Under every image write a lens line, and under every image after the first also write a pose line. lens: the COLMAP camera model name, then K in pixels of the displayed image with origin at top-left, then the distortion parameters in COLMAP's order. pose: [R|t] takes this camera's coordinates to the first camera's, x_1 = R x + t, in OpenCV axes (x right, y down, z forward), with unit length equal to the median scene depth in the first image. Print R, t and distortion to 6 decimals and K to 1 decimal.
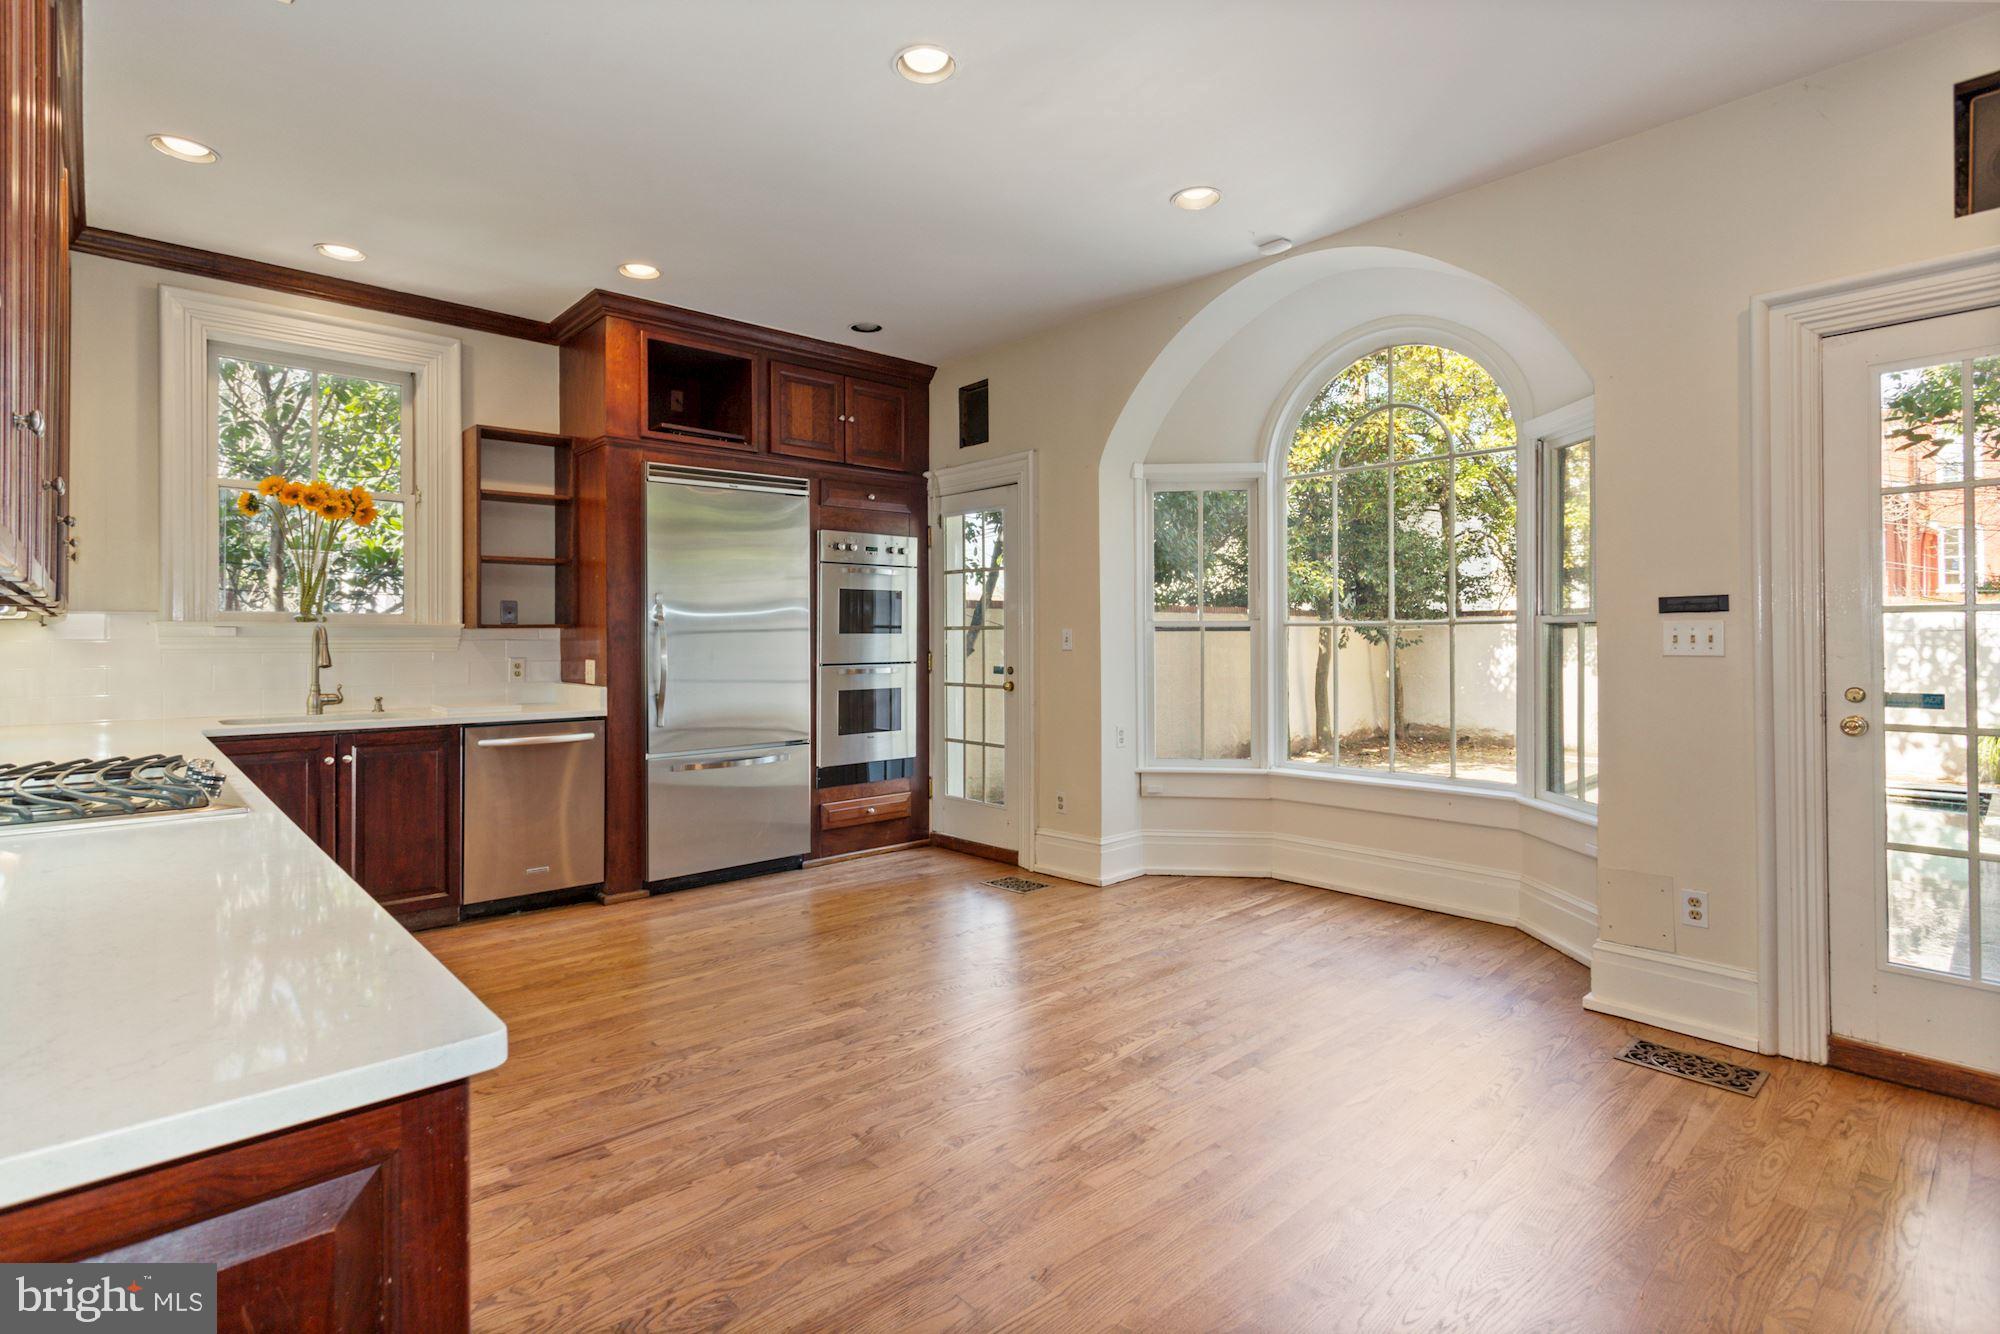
lens RADIAL K [[962.4, 0, 983.6], [0, 962.4, 637.5], [0, 0, 1]] dist [0.002301, 0.001877]
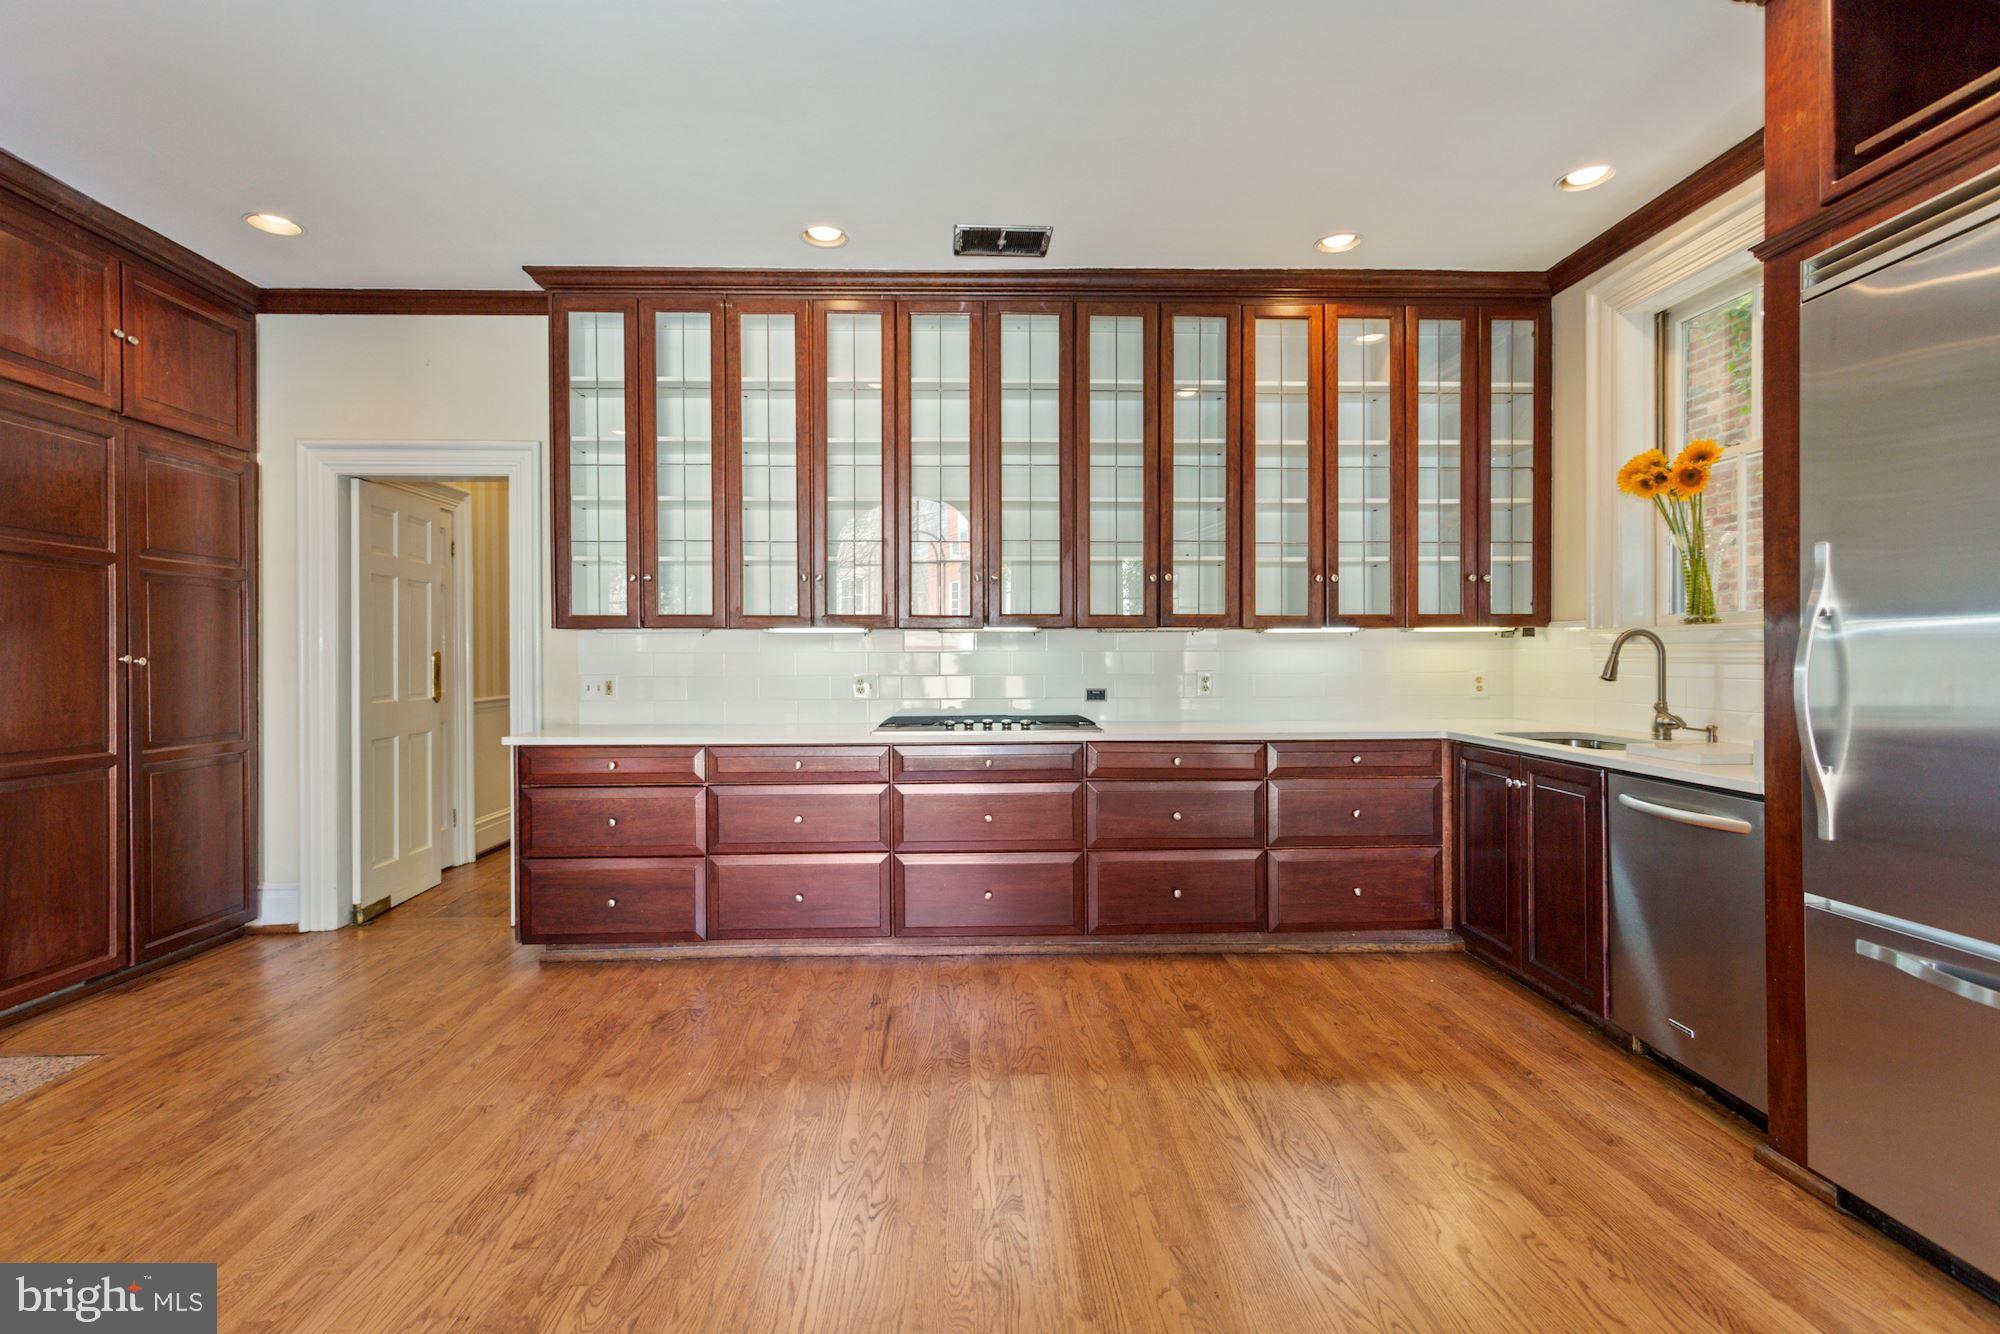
lens RADIAL K [[950.8, 0, 989.3], [0, 950.8, 664.5], [0, 0, 1]] dist [0.004428, 0.000680]
pose [[-0.649028, 0.015146, -0.760614, 0.331176], [0.010844, 0.999884, 0.010658, 0.003591], [0.760687, -0.001331, -0.649117, 1.290662]]
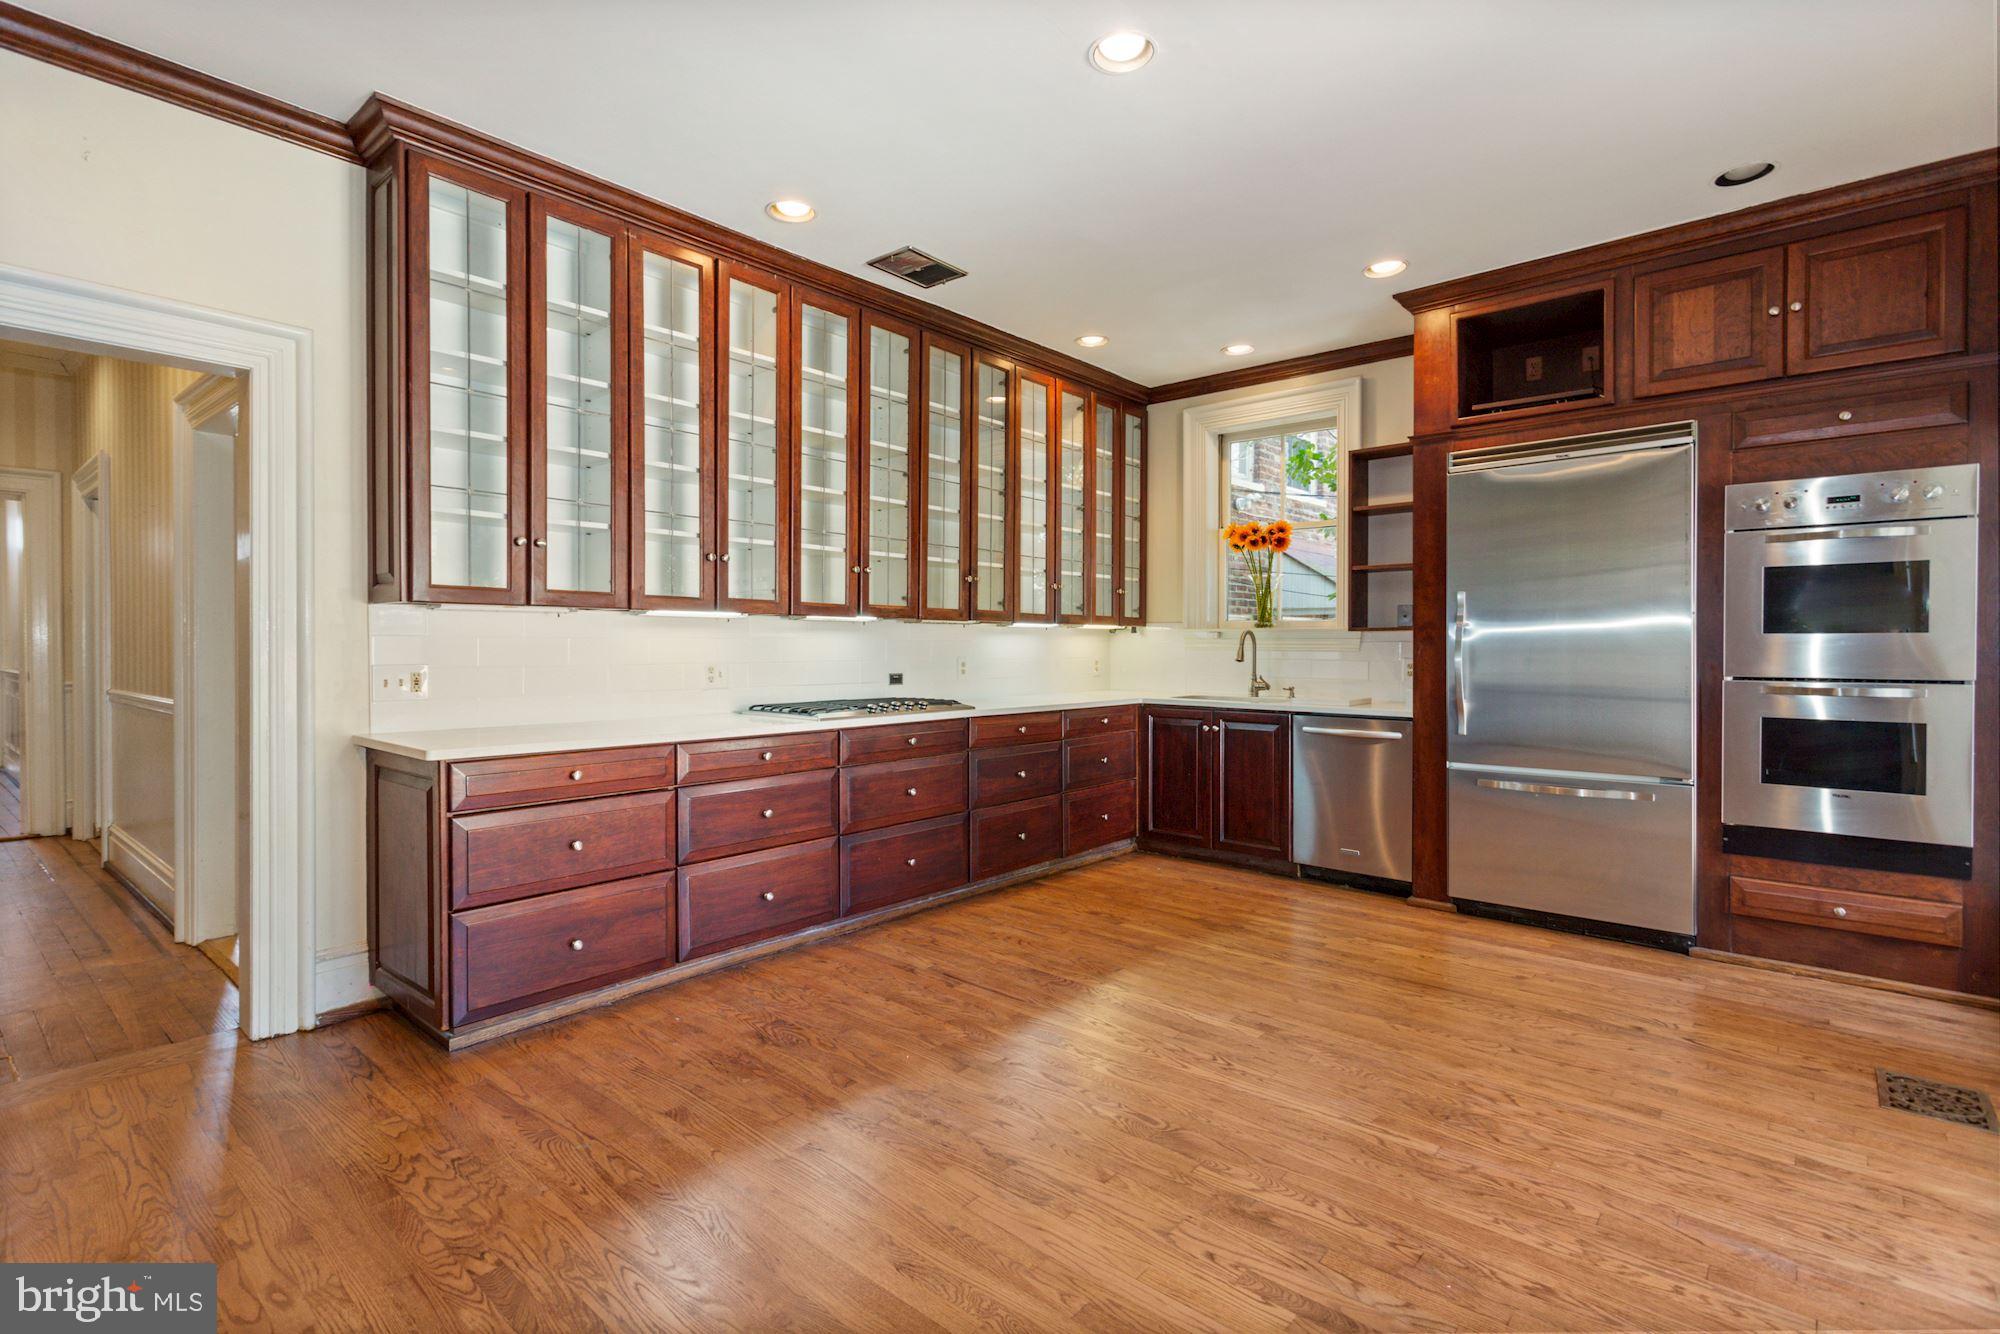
lens RADIAL K [[952.8, 0, 983.3], [0, 952.8, 651.9], [0, 0, 1]] dist [0.006002, 0.000485]
pose [[0.111987, 0.013898, -0.993613, 0.688930], [0.000782, 0.999901, 0.014074, -0.000719], [0.993709, -0.002353, 0.111965, 0.567416]]
